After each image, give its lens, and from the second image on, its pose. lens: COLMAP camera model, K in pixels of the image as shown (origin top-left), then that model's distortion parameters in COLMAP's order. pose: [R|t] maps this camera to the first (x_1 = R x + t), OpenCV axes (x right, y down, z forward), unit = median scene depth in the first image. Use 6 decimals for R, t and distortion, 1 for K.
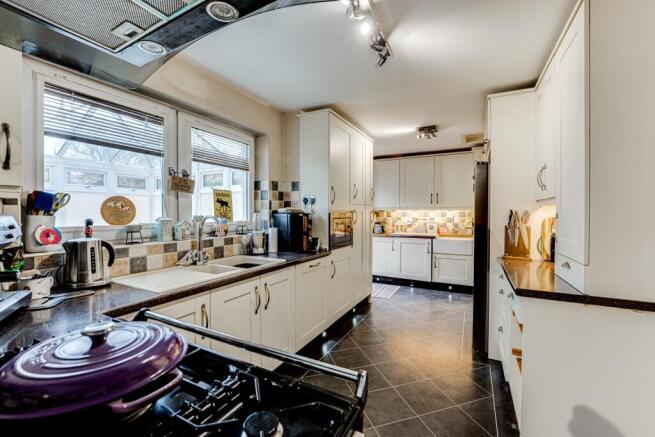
lens RADIAL K [[272.2, 0, 324.5], [0, 272.2, 214.0], [0, 0, 1]] dist [-0.000148, -0.000021]
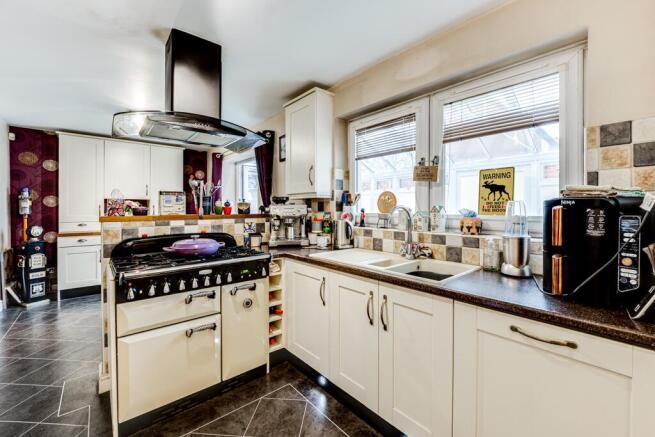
lens RADIAL K [[272.2, 0, 324.5], [0, 272.2, 214.0], [0, 0, 1]] dist [-0.000148, -0.000021]
pose [[-0.353336, 0.025352, -0.935153, 0.345988], [0.003073, 0.999659, 0.025940, 0.005015], [0.935492, 0.006292, -0.353293, 0.699660]]
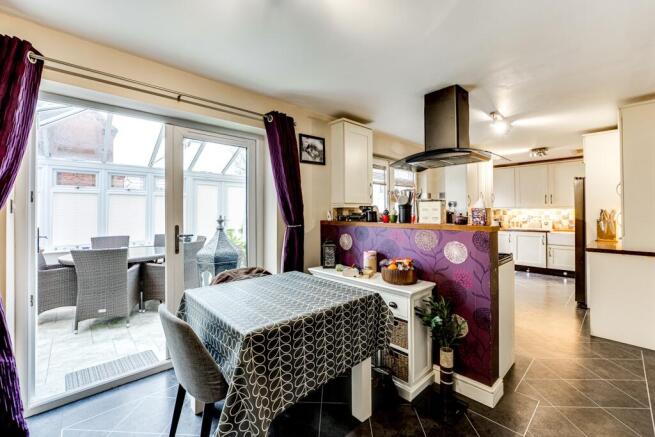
lens RADIAL K [[276.6, 0, 329.7], [0, 276.6, 209.4], [0, 0, 1]] dist [-0.001925, -0.000246]
pose [[0.951613, -0.008973, -0.307169, -0.239674], [0.004363, 0.999867, -0.015691, 0.004007], [0.307269, 0.013591, 0.951526, -0.770478]]
